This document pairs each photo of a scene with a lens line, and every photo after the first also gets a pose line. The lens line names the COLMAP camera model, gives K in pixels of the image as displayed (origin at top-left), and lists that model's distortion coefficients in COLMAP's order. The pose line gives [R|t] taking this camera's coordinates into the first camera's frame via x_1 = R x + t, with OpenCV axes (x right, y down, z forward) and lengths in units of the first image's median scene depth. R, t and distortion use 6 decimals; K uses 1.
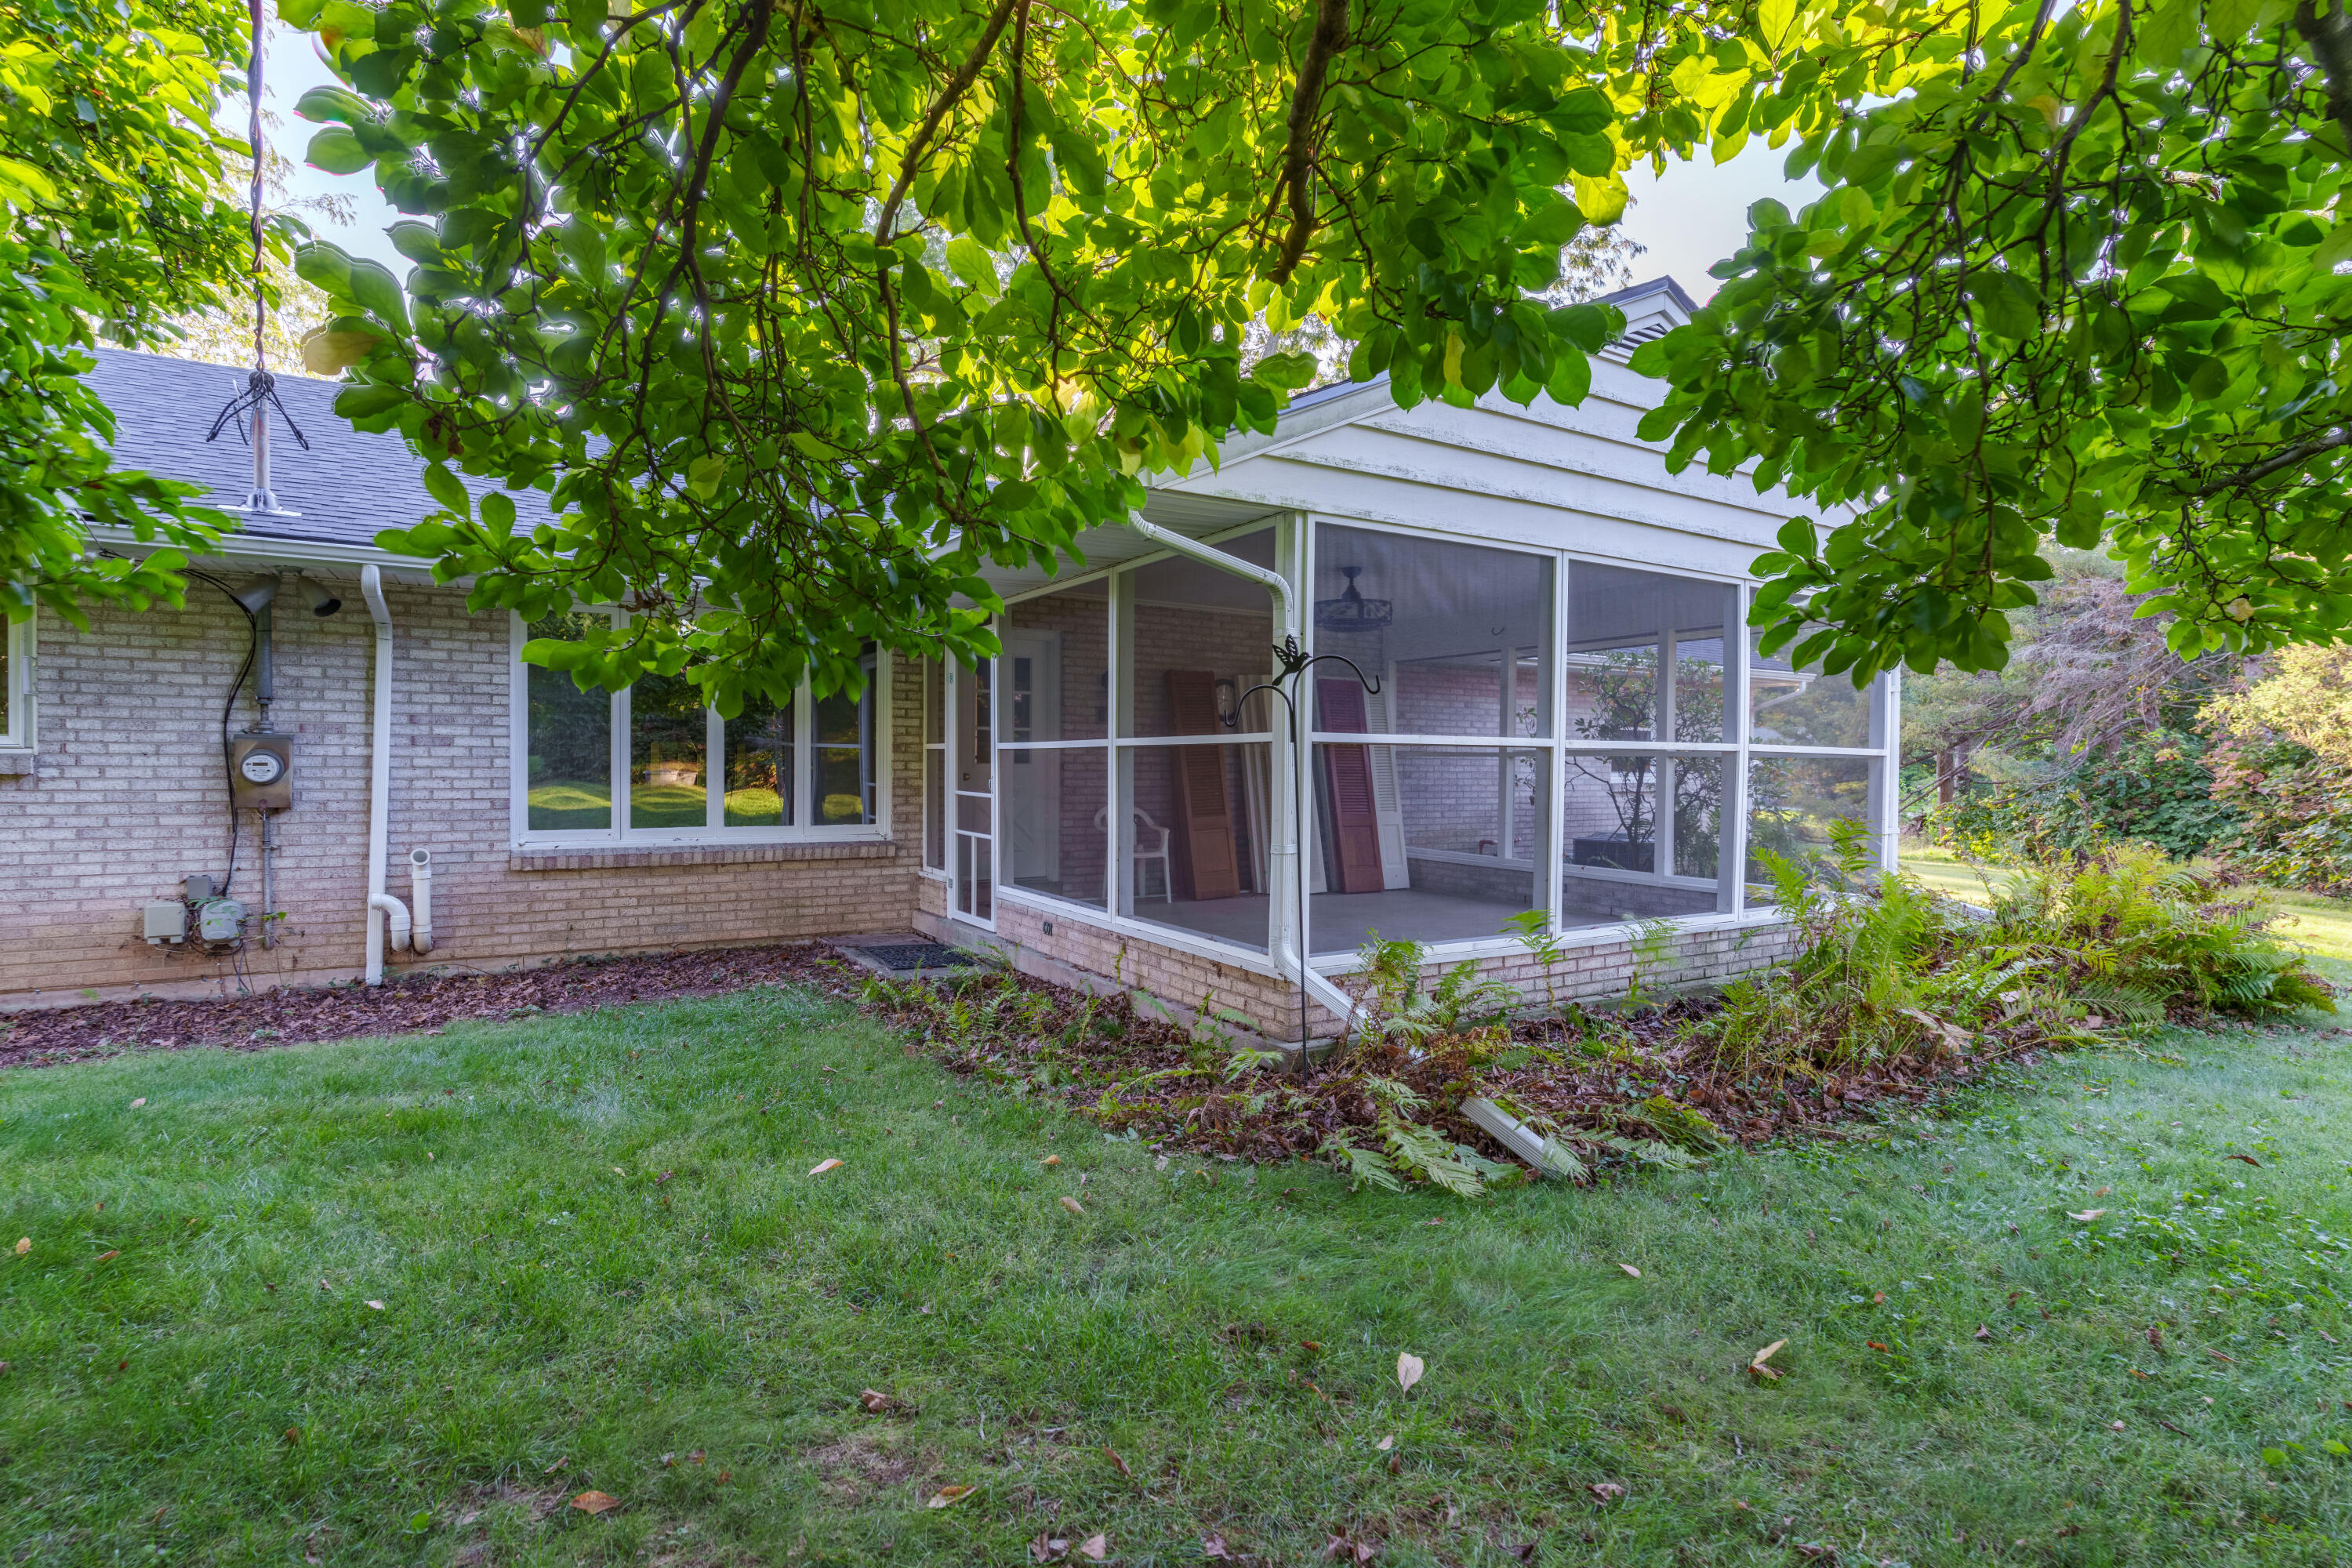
lens RADIAL K [[1141.0, 0, 1179.7], [0, 1141.0, 780.5], [0, 0, 1]] dist [-0.000925, 0.001382]
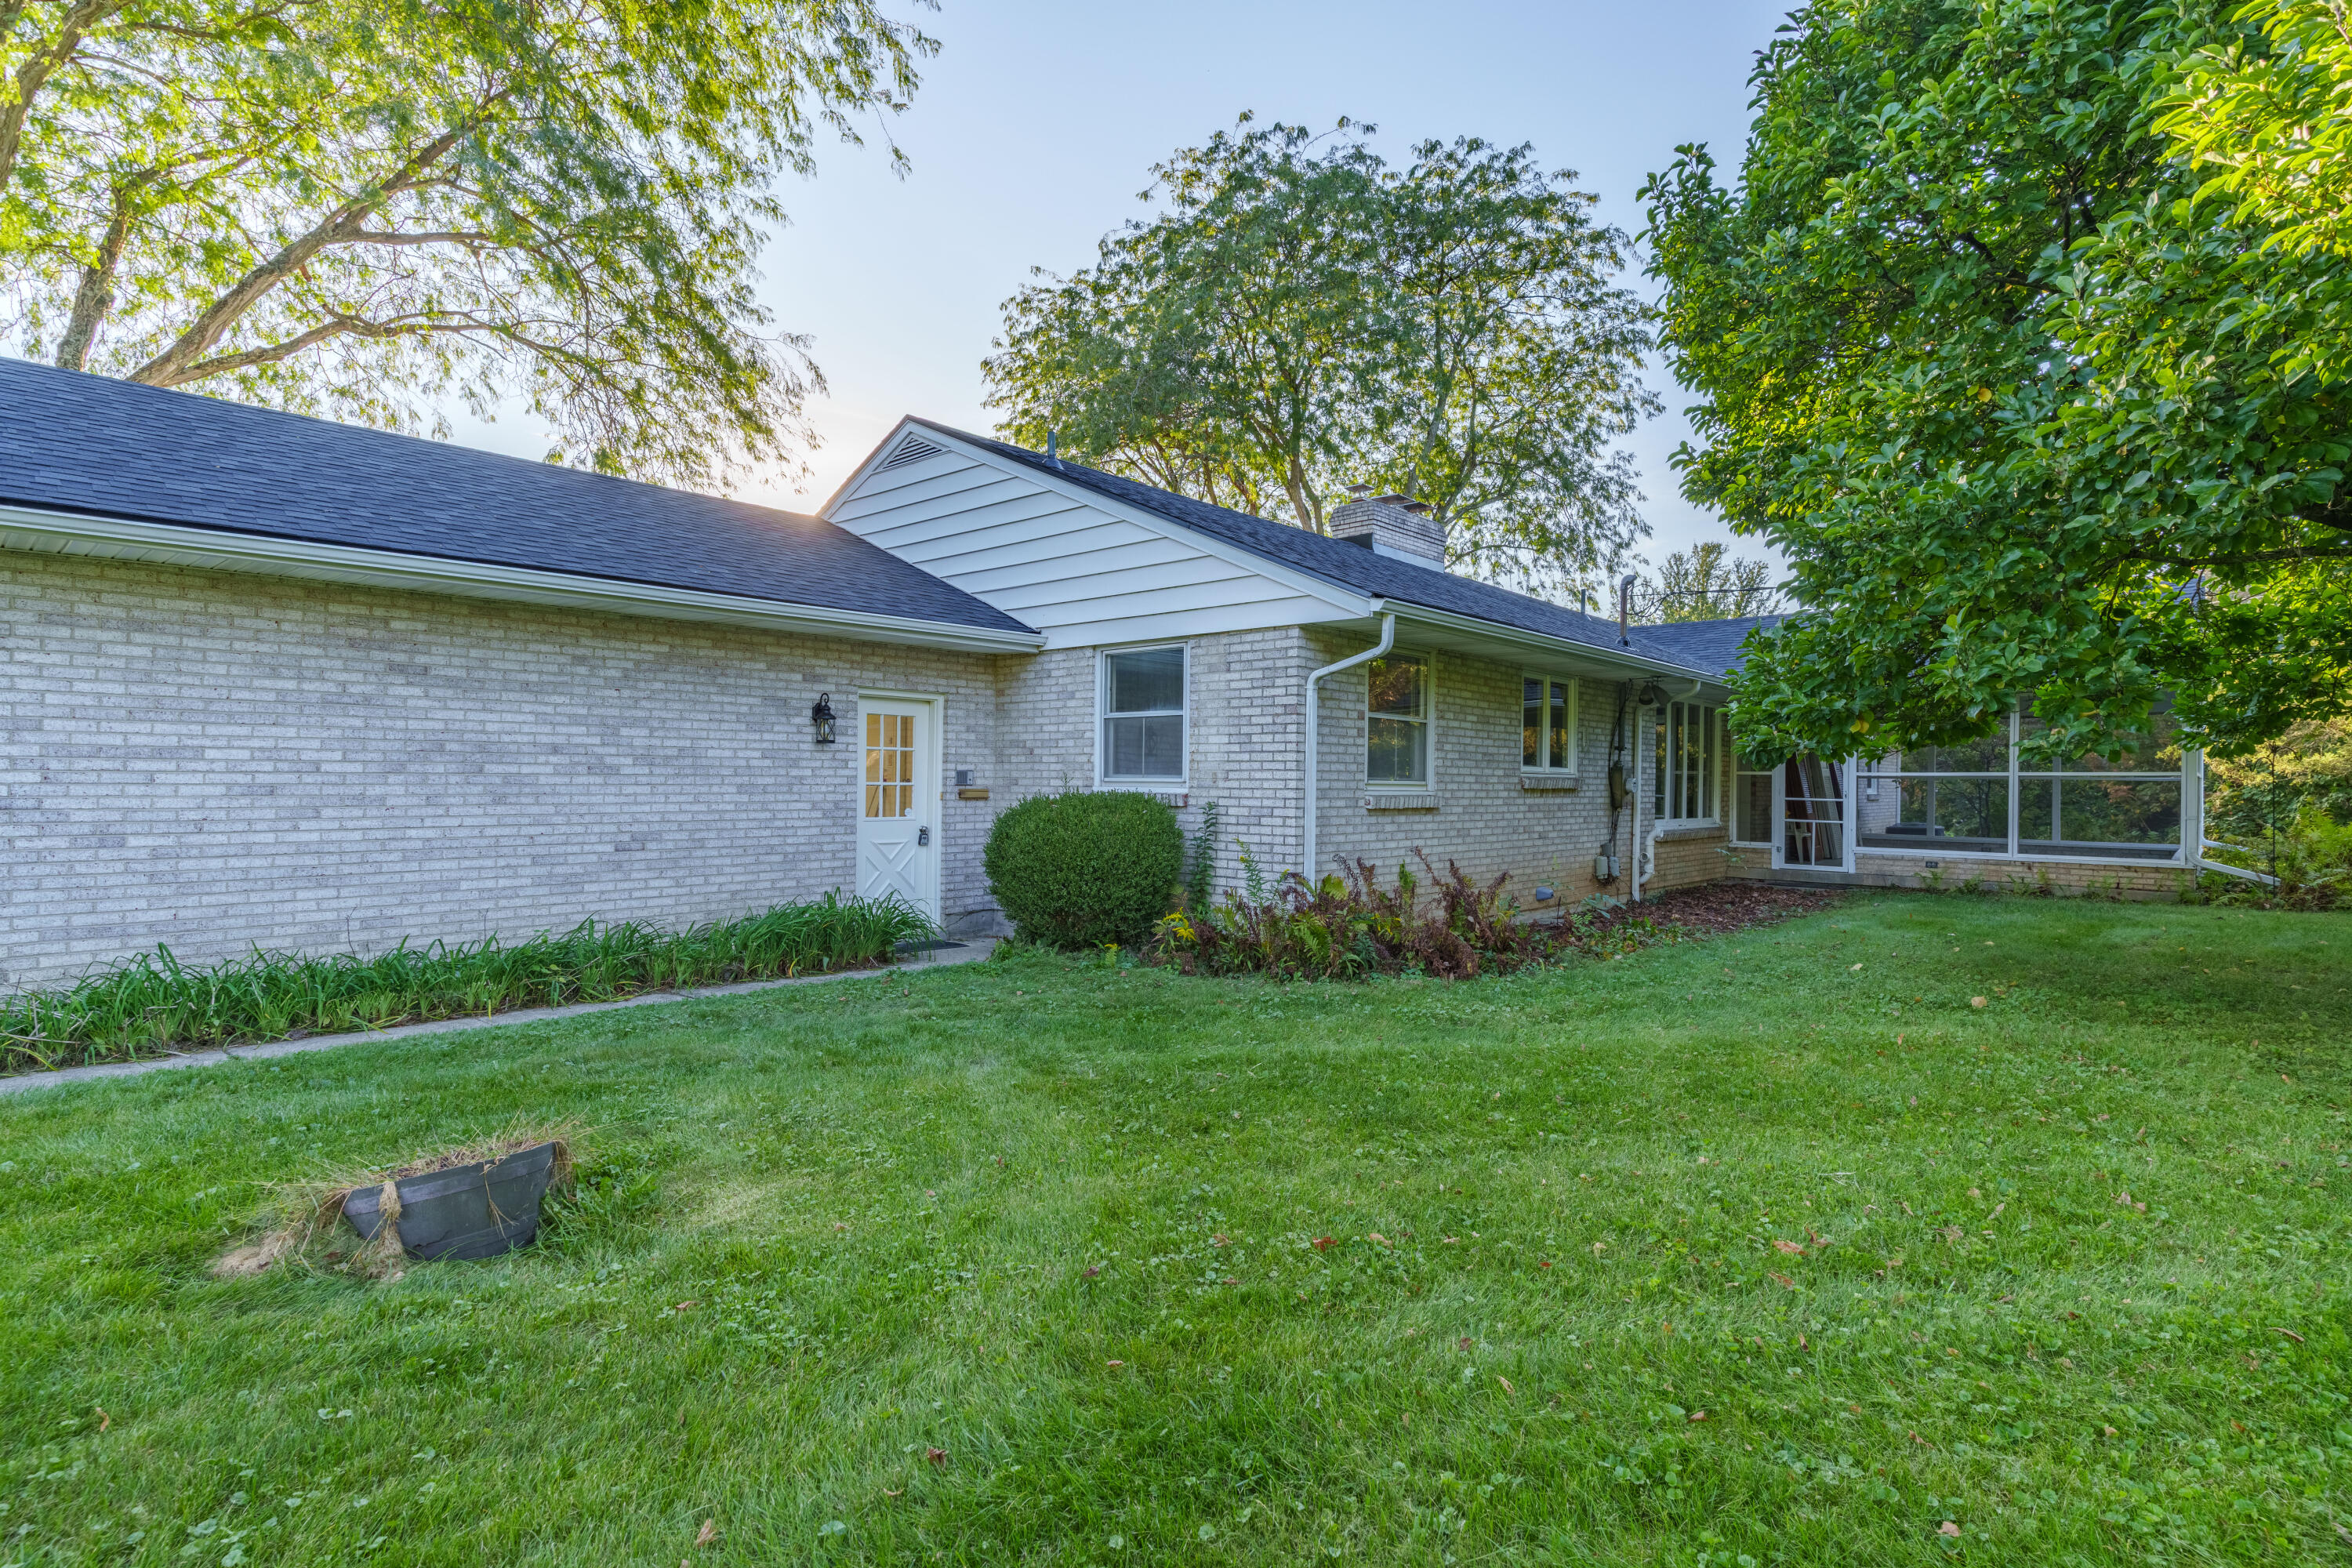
lens RADIAL K [[1141.0, 0, 1177.2], [0, 1141.0, 790.3], [0, 0, 1]] dist [-0.000925, 0.001382]
pose [[0.958568, 0.000453, 0.284863, -1.744772], [0.002270, 0.999955, -0.009228, 0.013993], [-0.284854, 0.009493, 0.958524, -0.480239]]
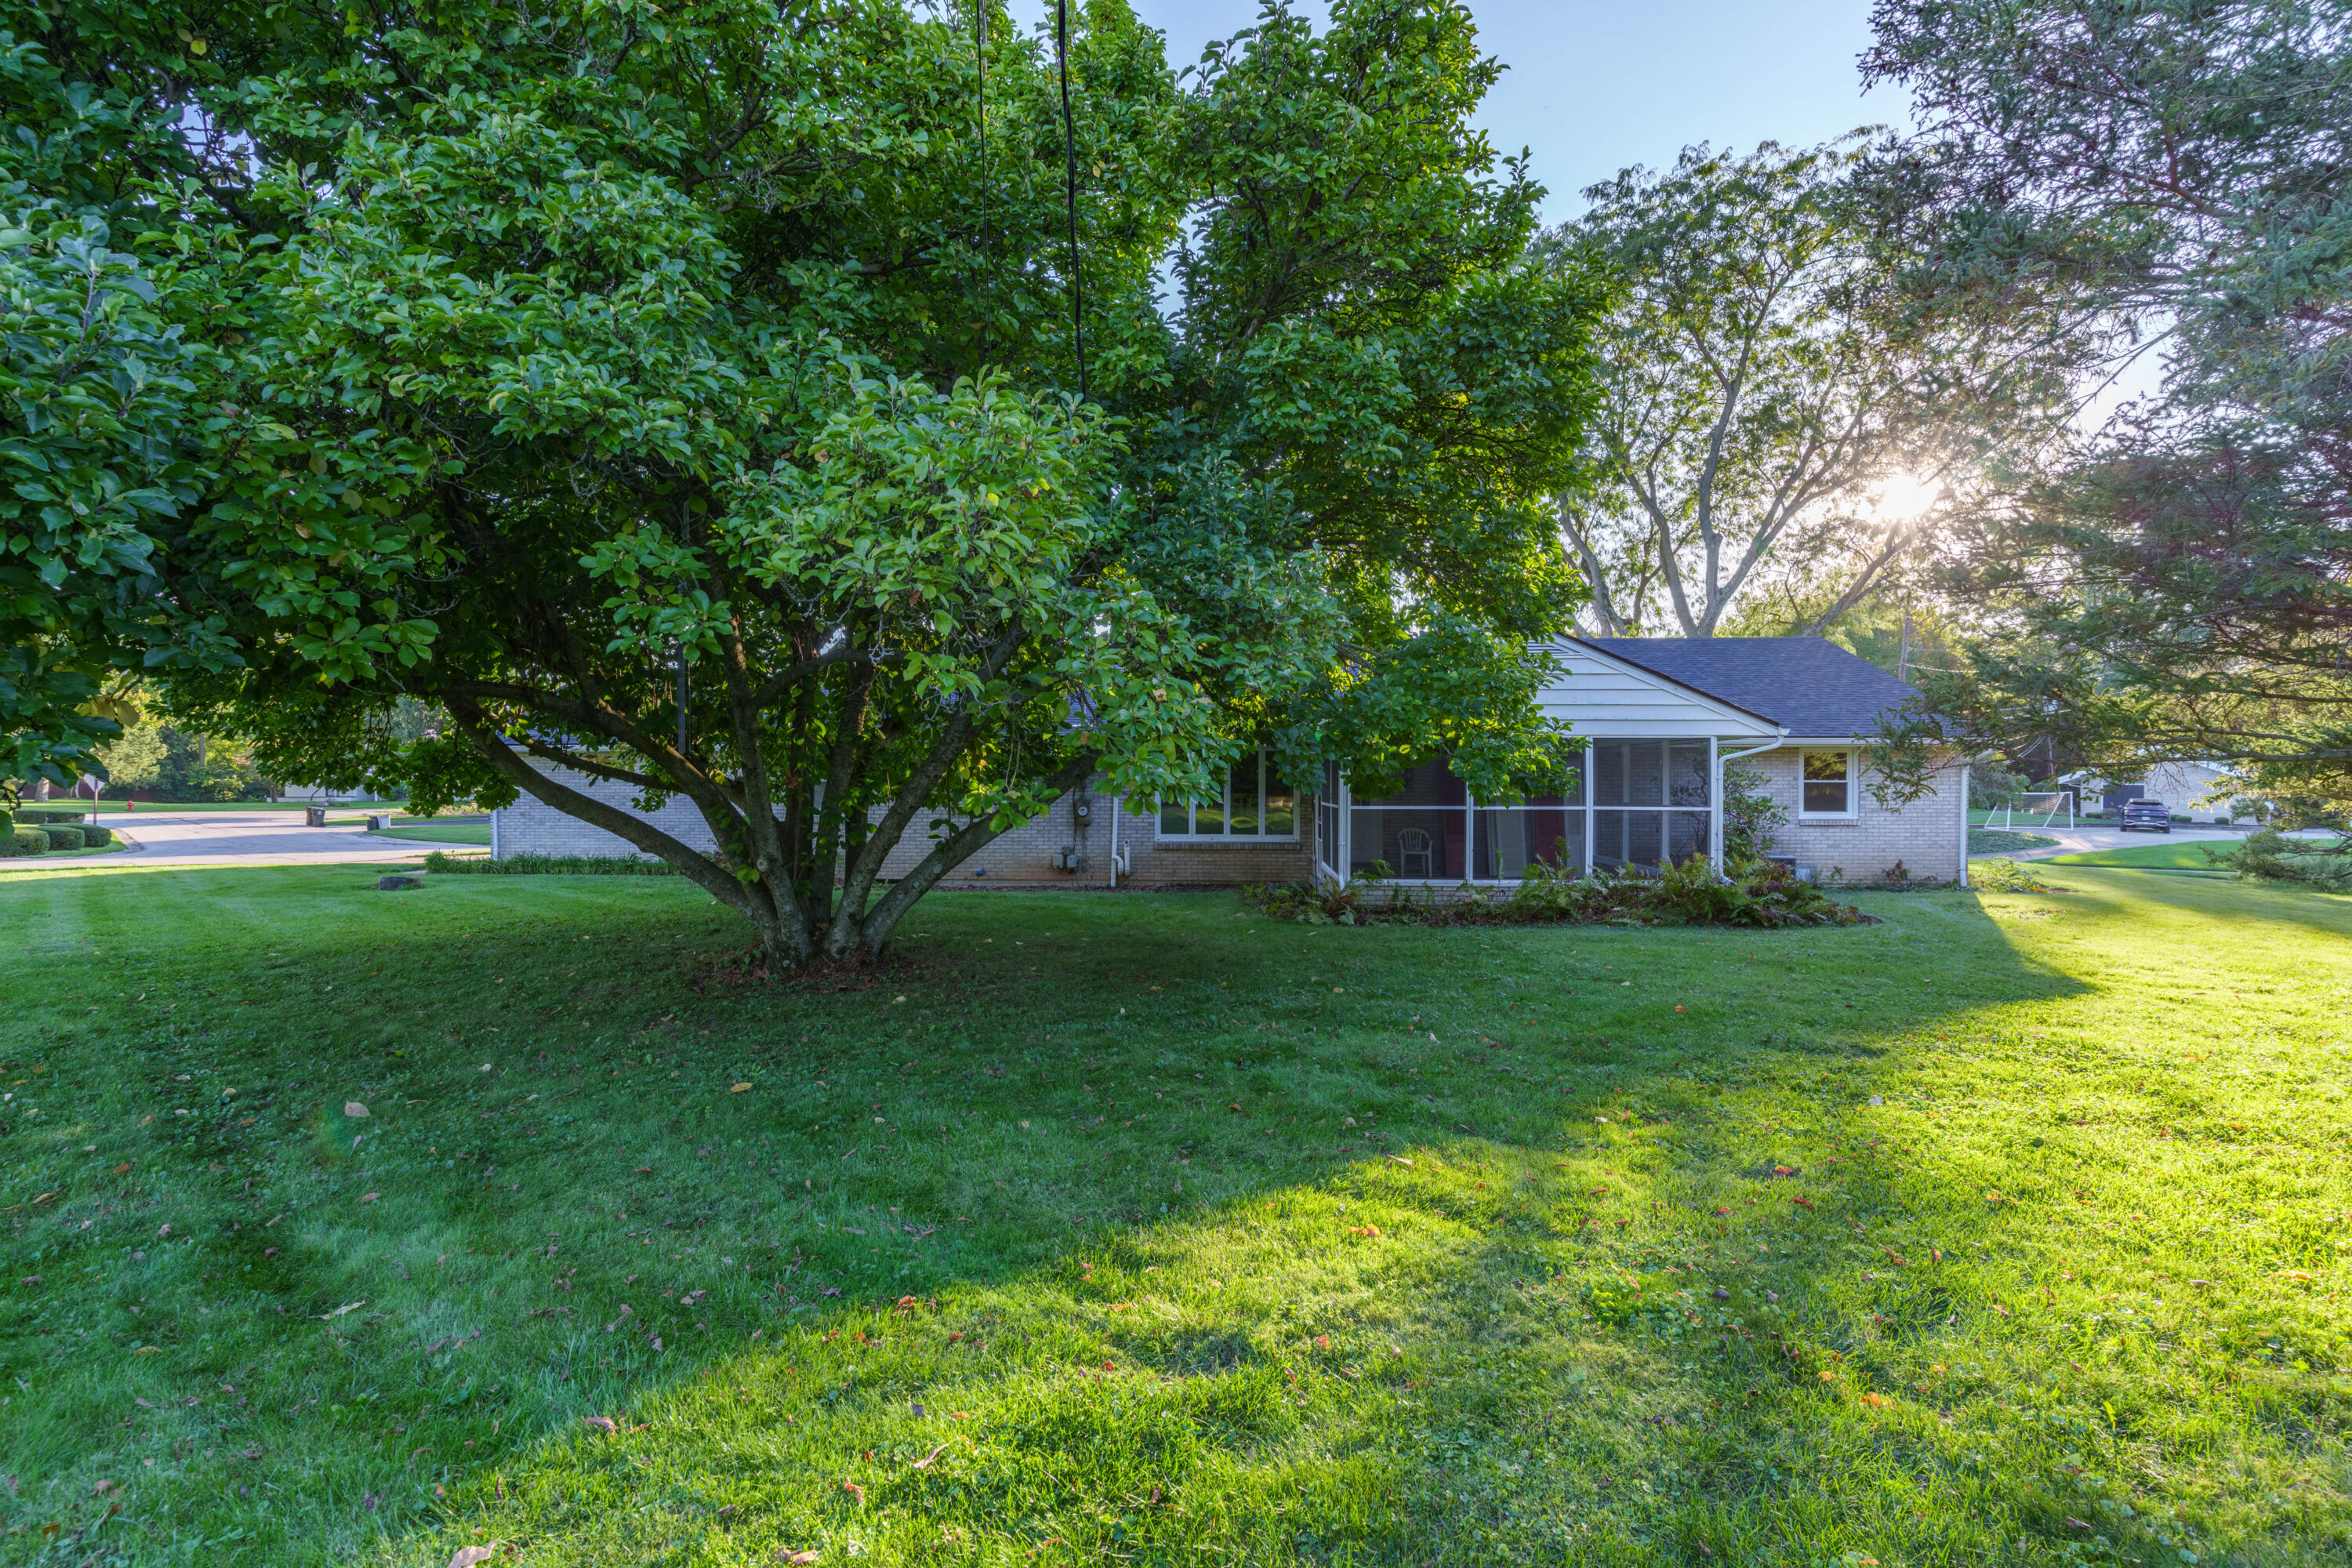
lens RADIAL K [[1141.0, 0, 1176.4], [0, 1141.0, 787.7], [0, 0, 1]] dist [-0.000925, 0.001382]
pose [[0.759581, -0.010540, -0.650328, 1.152115], [0.003688, 0.999922, -0.011899, -0.030971], [0.650402, 0.006640, 0.759561, -0.964797]]
